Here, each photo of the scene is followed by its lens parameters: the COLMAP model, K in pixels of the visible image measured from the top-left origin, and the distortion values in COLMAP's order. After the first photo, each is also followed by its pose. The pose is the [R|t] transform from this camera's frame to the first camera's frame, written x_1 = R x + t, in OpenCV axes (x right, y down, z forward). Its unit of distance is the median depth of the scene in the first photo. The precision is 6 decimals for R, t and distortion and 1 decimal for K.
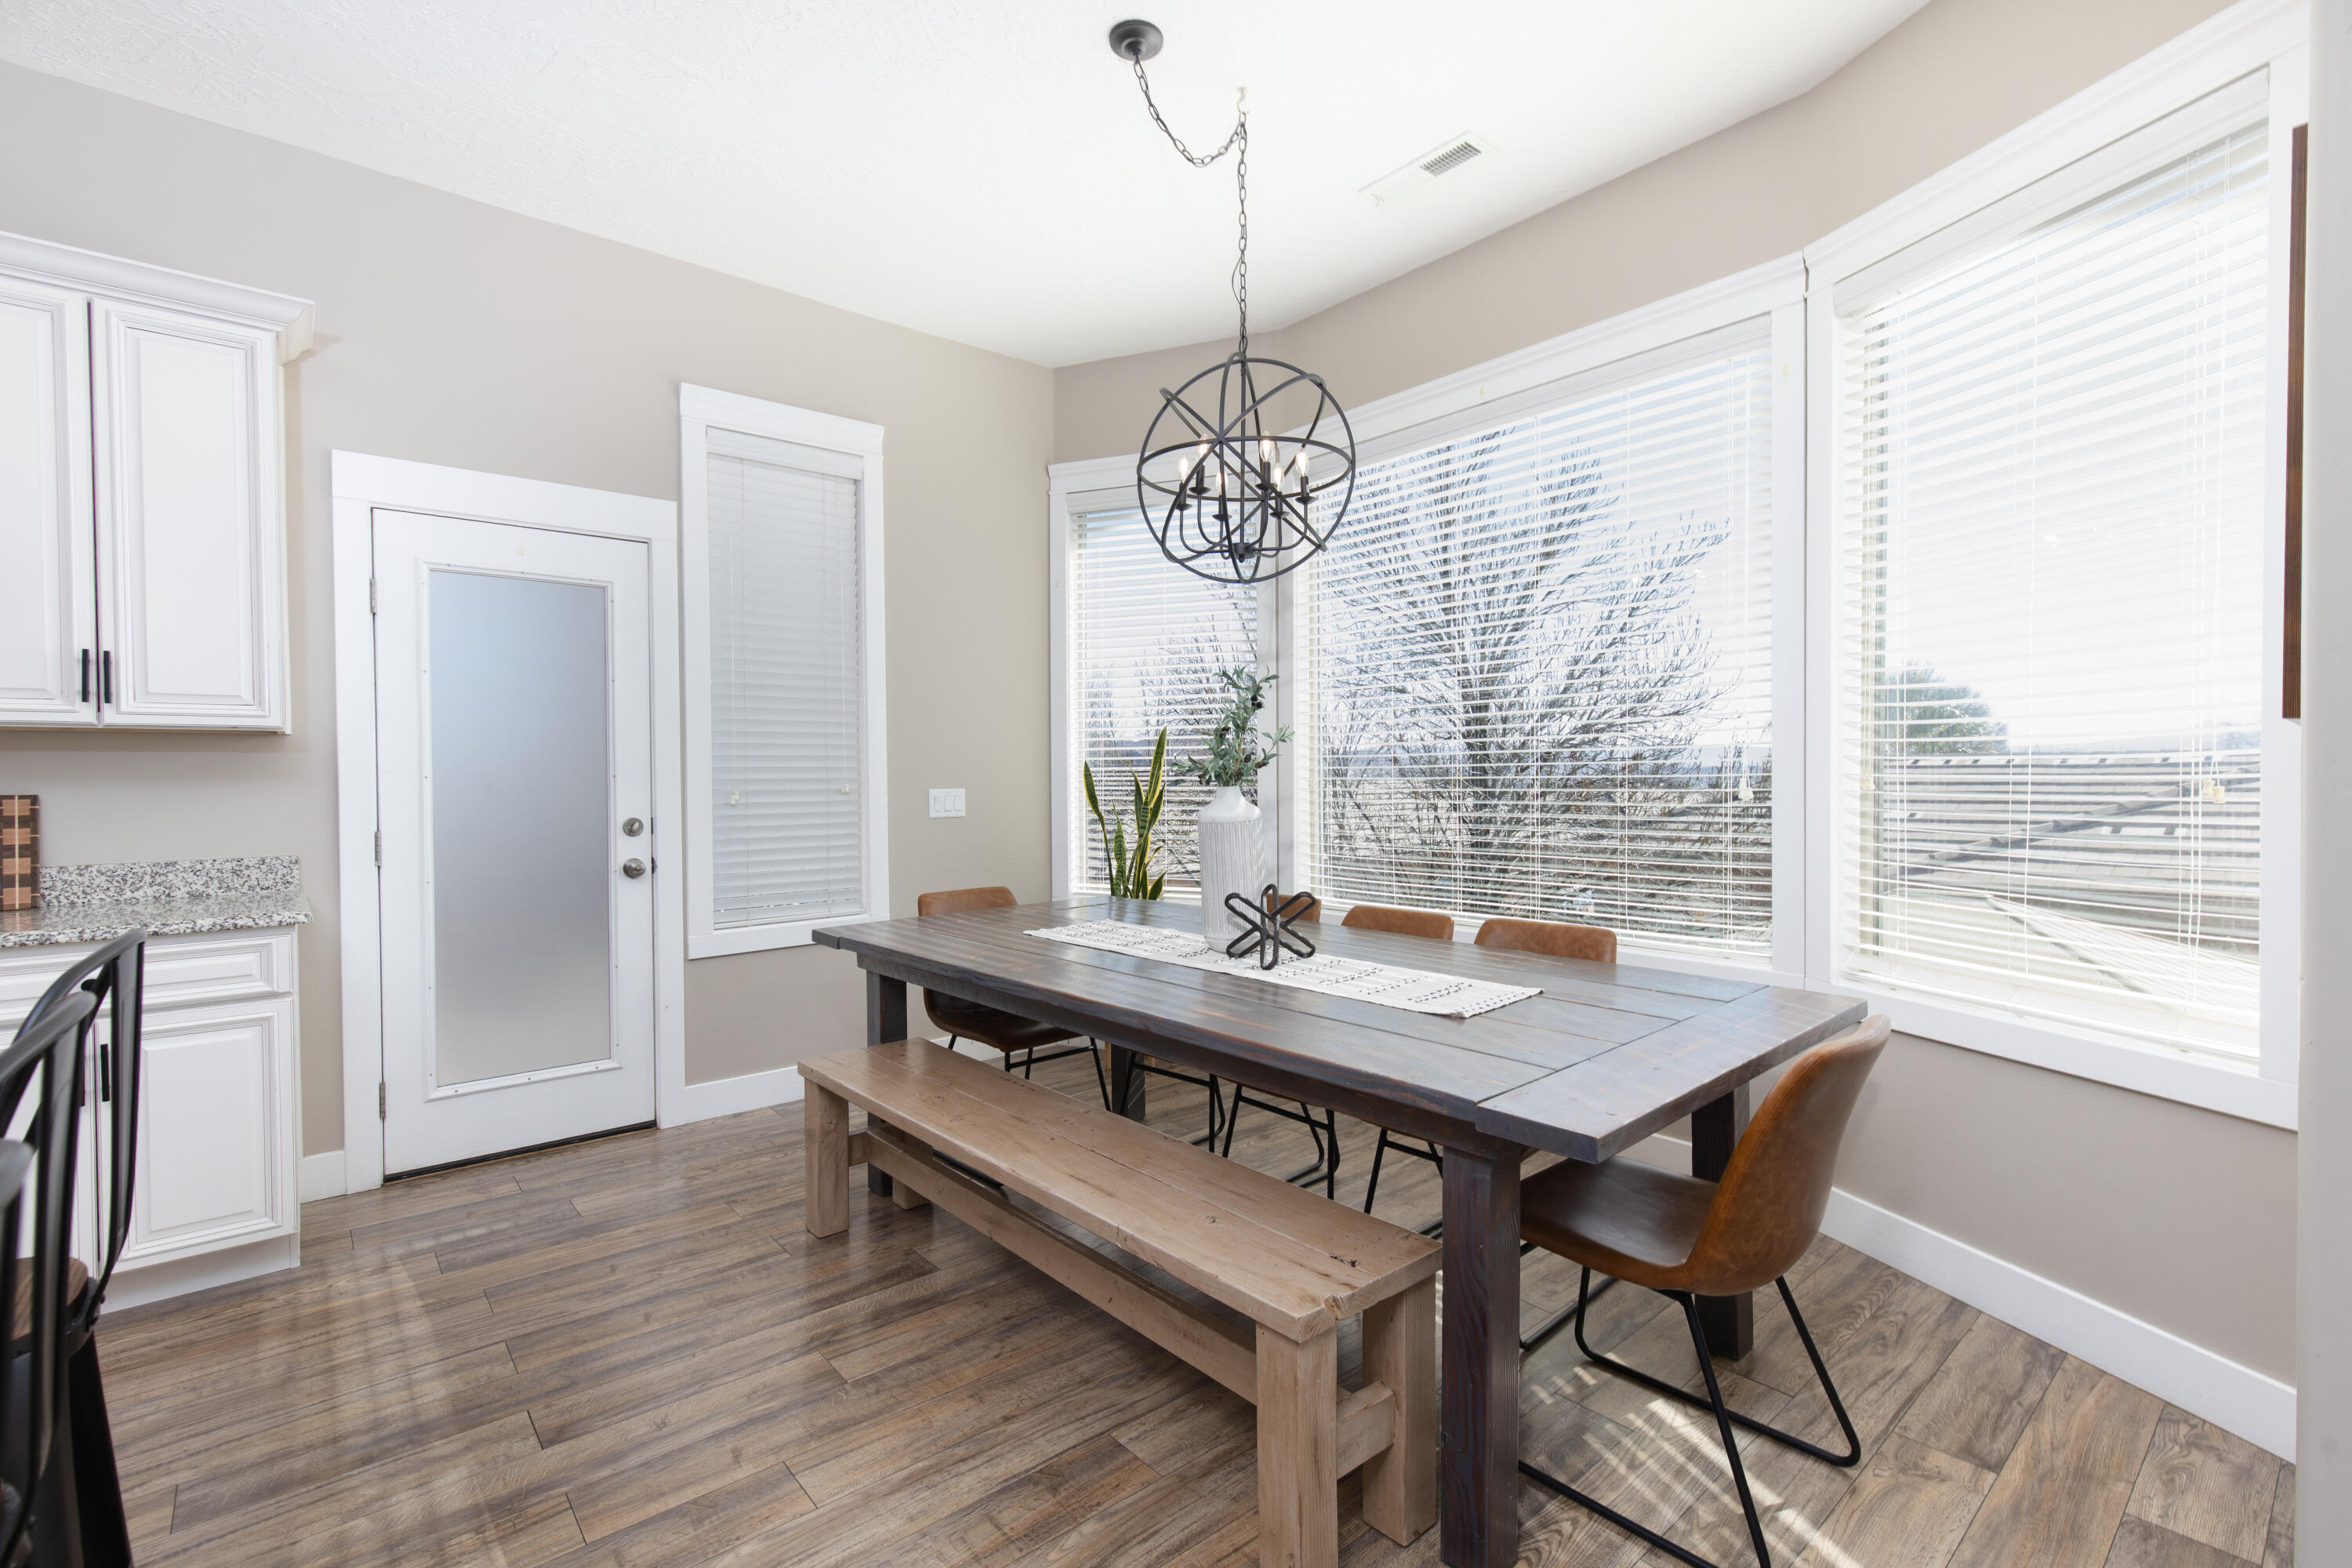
lens RADIAL K [[1059.5, 0, 1176.0], [0, 1059.5, 784.0], [0, 0, 1]] dist [0.002012, 0.000245]
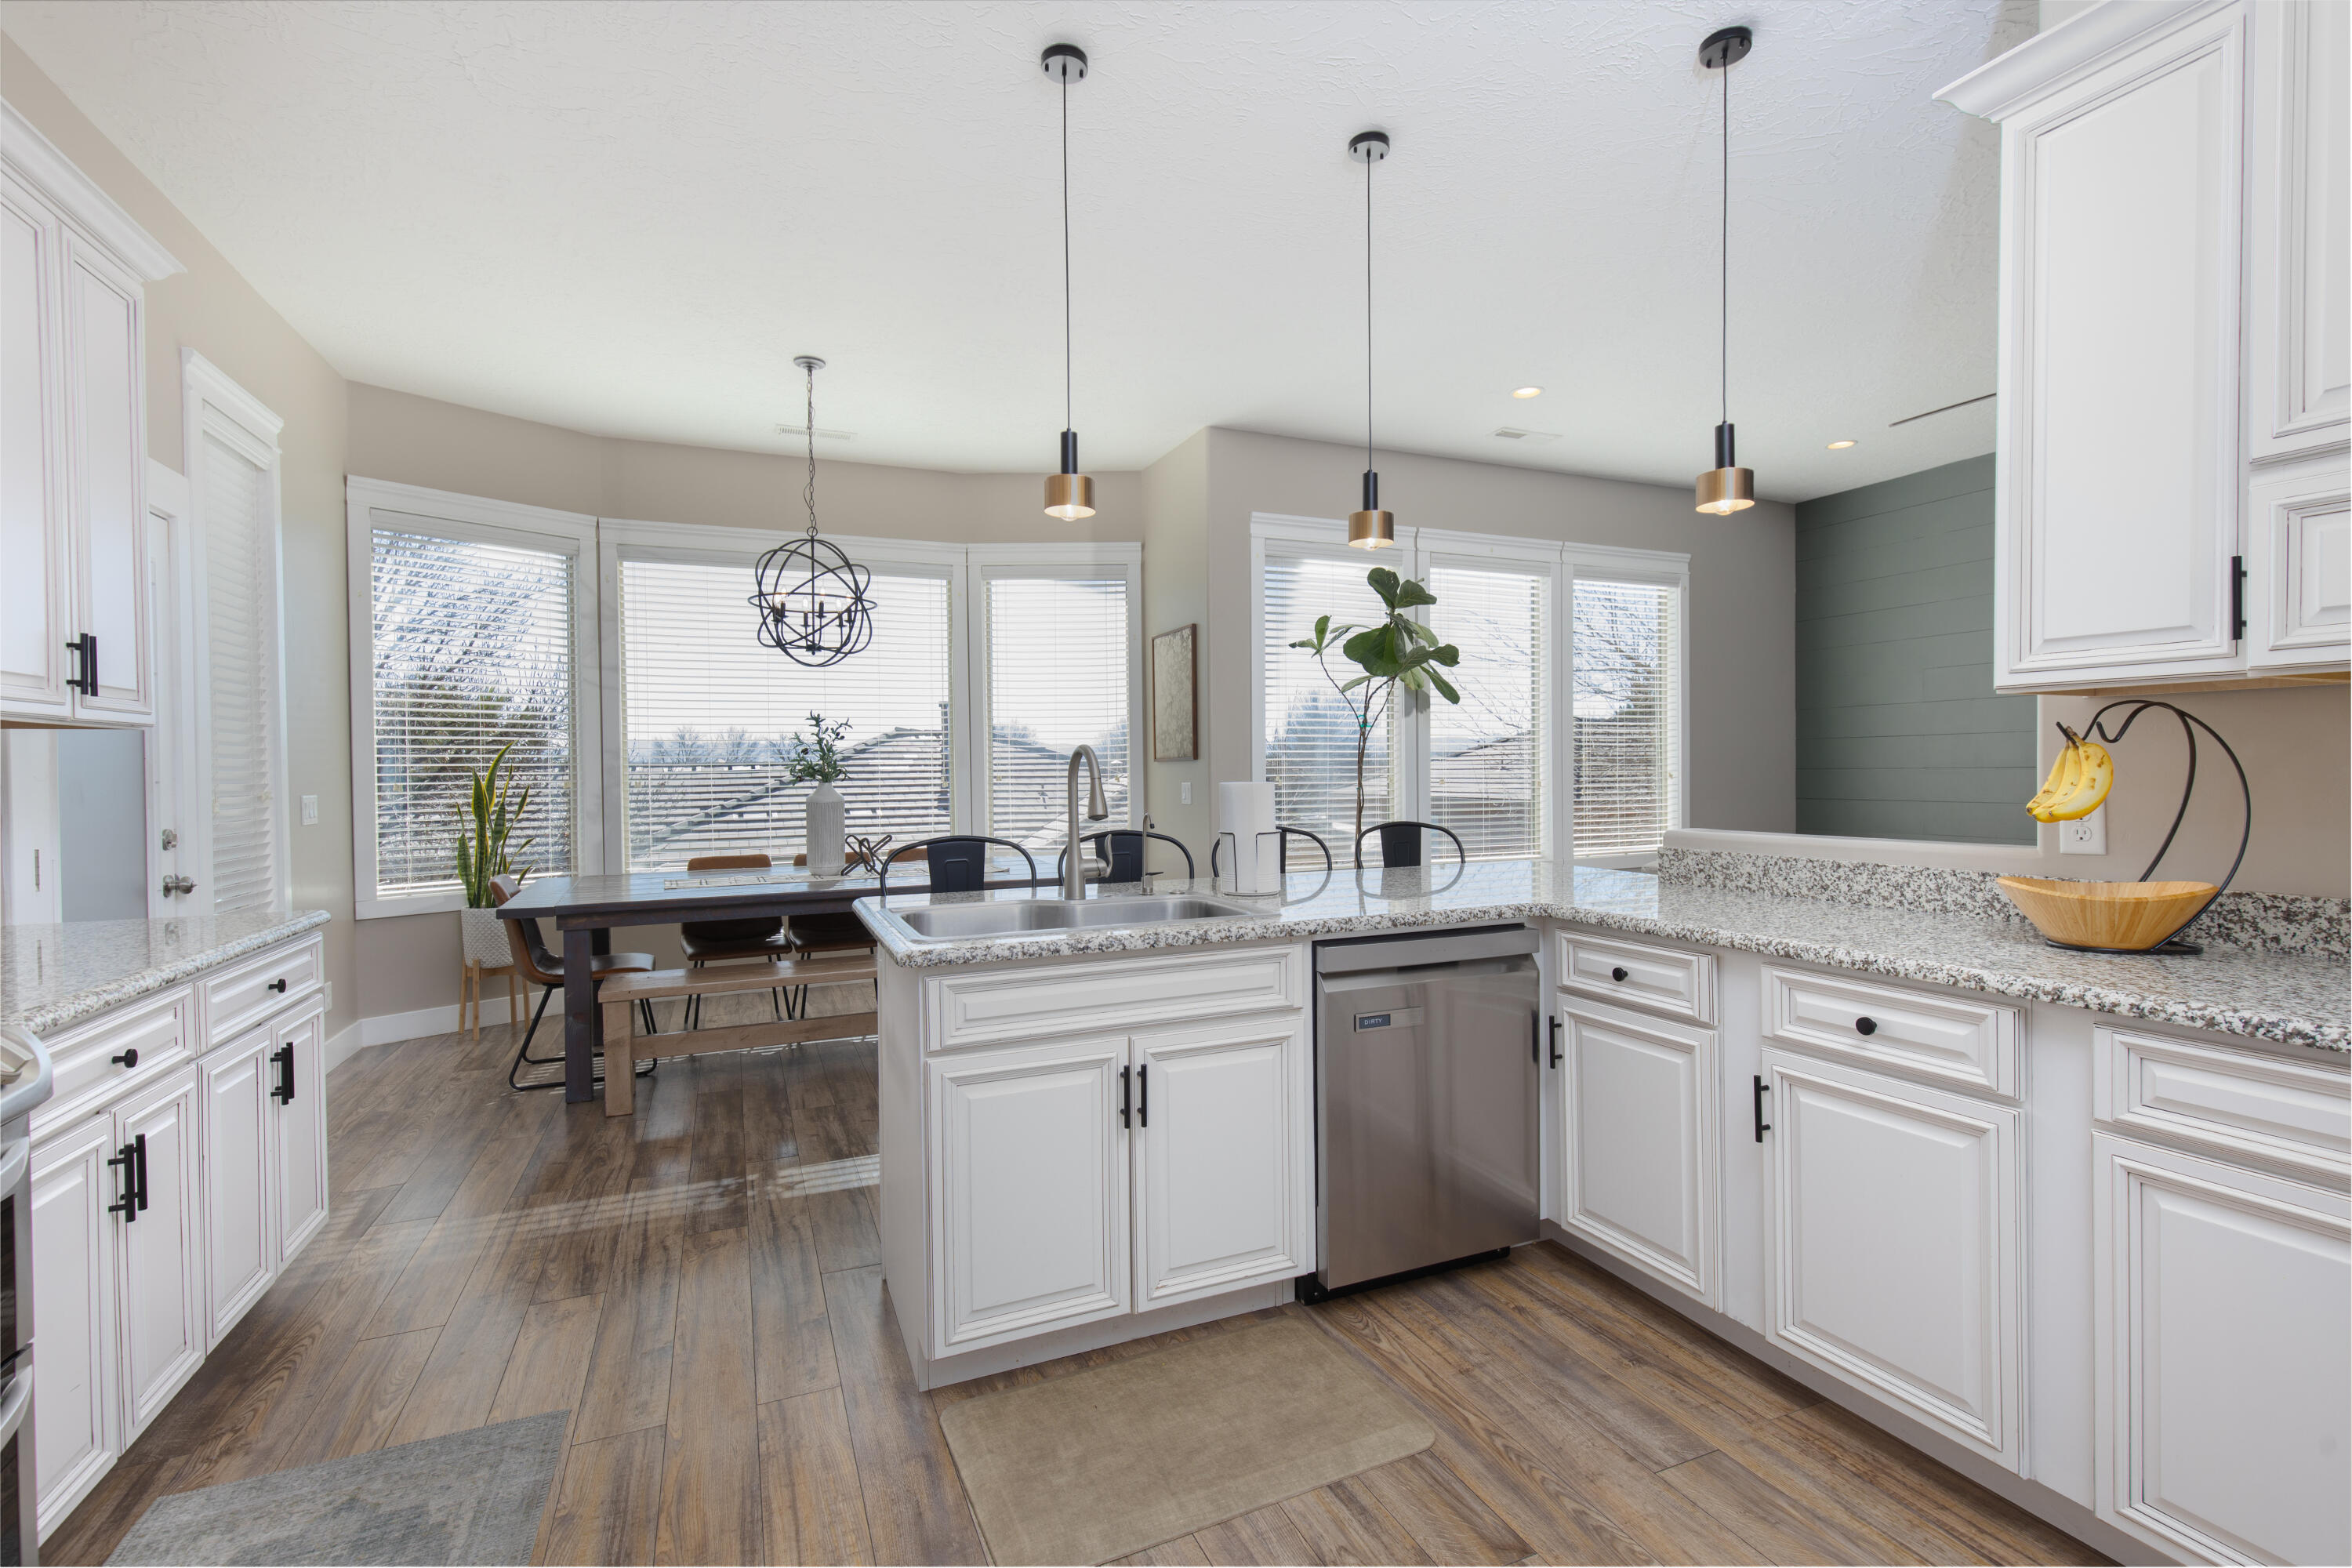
lens RADIAL K [[1059.5, 0, 1176.0], [0, 1059.5, 784.0], [0, 0, 1]] dist [0.002012, 0.000245]
pose [[0.300685, -0.010934, 0.953661, -1.572781], [0.022379, 0.999740, 0.004406, 0.013597], [-0.953461, 0.020017, 0.300851, -0.102299]]
